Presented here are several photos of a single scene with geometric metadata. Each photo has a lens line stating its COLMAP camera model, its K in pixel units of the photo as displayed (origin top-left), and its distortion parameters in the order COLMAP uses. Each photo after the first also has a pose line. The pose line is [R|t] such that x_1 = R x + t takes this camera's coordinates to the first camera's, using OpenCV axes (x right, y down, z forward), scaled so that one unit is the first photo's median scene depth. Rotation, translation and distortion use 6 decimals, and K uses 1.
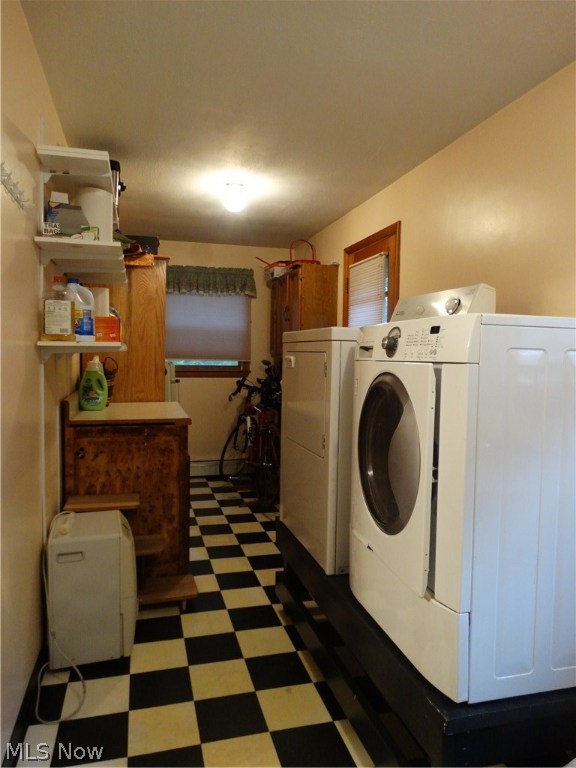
lens RADIAL K [[547.9, 0, 288.3], [0, 547.9, 384.0], [0, 0, 1]] dist [0.006614, 0.003298]
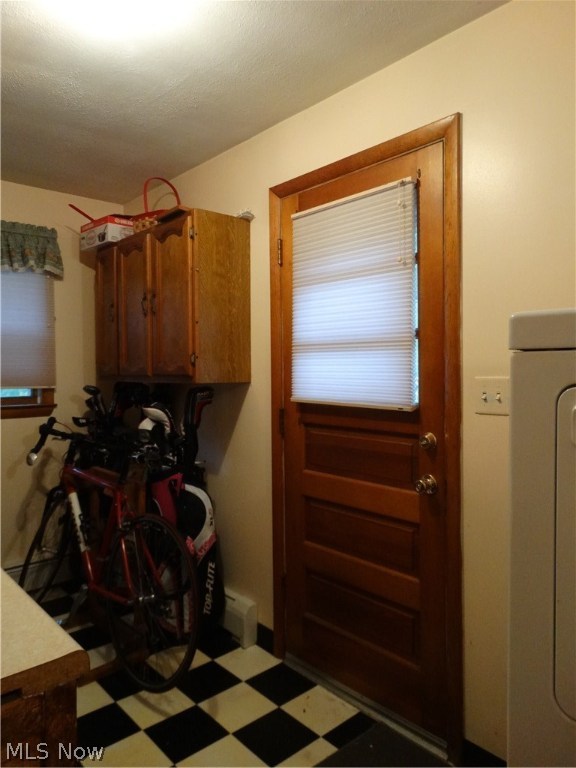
lens RADIAL K [[547.9, 0, 286.9], [0, 547.9, 383.5], [0, 0, 1]] dist [0.006614, 0.003298]
pose [[0.897623, -0.032801, 0.439542, -0.109418], [0.042933, 0.998992, -0.013126, -0.029261], [-0.438668, 0.030653, 0.898126, 0.388859]]
